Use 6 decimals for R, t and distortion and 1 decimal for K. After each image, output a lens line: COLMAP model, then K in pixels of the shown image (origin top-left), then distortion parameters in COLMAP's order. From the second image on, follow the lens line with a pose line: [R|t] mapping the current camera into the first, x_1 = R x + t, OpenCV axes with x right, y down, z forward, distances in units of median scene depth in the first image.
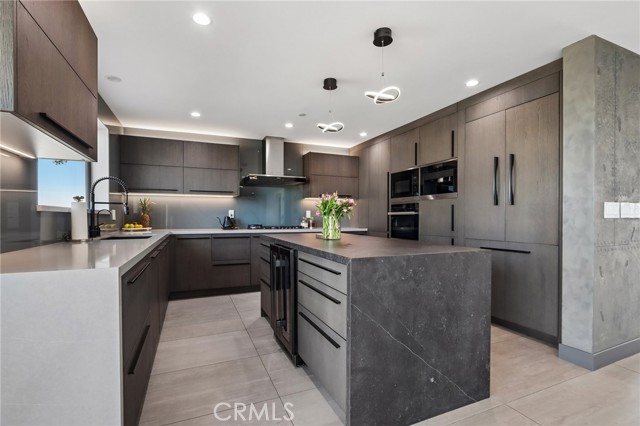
lens RADIAL K [[301.4, 0, 320.0], [0, 301.4, 217.7], [0, 0, 1]] dist [-0.013781, 0.001689]
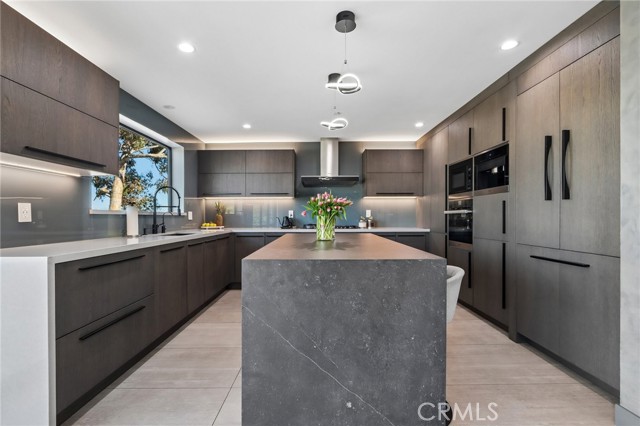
lens RADIAL K [[301.4, 0, 318.4], [0, 301.4, 214.4], [0, 0, 1]] dist [-0.013781, 0.001689]
pose [[0.918483, -0.007258, -0.395393, 0.356905], [0.004359, 0.999957, -0.008231, -0.002644], [0.395436, 0.005837, 0.918475, 0.090449]]
